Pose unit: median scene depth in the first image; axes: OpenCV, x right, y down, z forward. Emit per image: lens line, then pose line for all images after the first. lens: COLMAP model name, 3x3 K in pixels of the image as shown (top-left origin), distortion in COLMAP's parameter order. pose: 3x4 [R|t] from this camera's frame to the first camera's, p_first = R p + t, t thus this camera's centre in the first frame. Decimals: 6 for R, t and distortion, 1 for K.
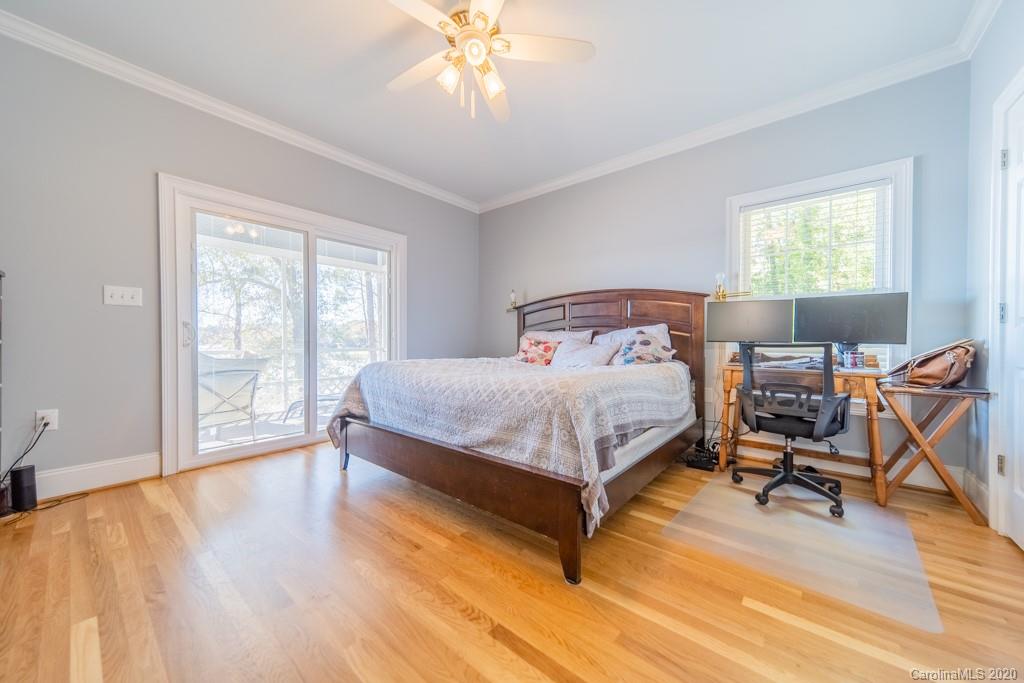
lens RADIAL K [[361.0, 0, 512.7], [0, 361.0, 340.3], [0, 0, 1]] dist [0.001266, 0.000014]
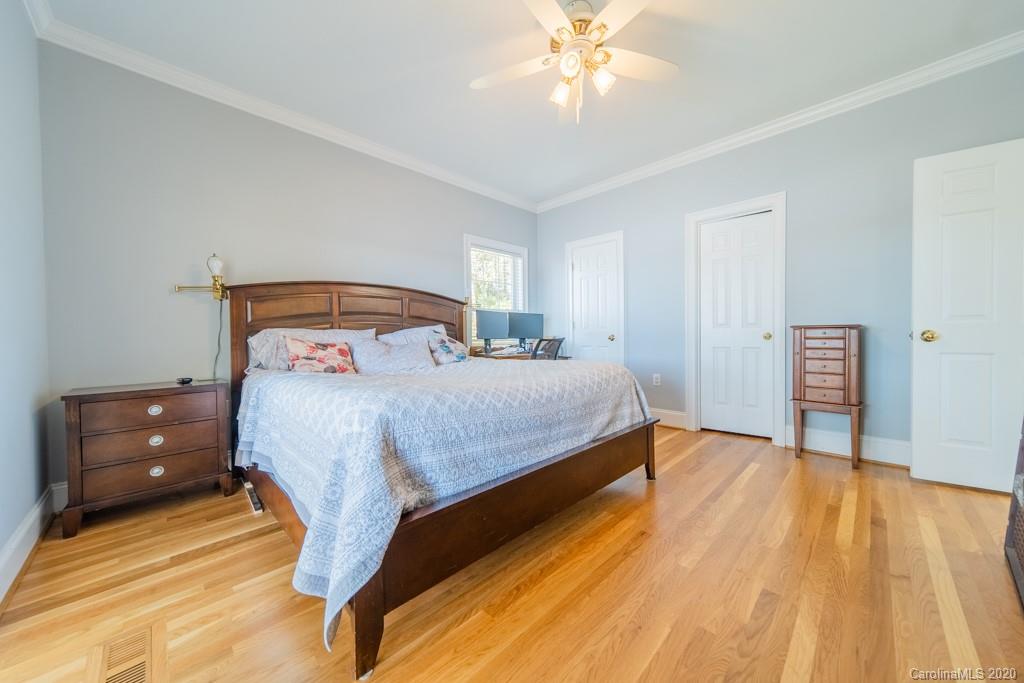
lens RADIAL K [[361.0, 0, 512.7], [0, 361.0, 338.5], [0, 0, 1]] dist [0.001266, 0.000014]
pose [[0.093795, -0.010715, 0.995534, -1.166291], [0.016009, 0.999829, 0.009253, -0.012260], [-0.995463, 0.015069, 0.093950, 1.101843]]
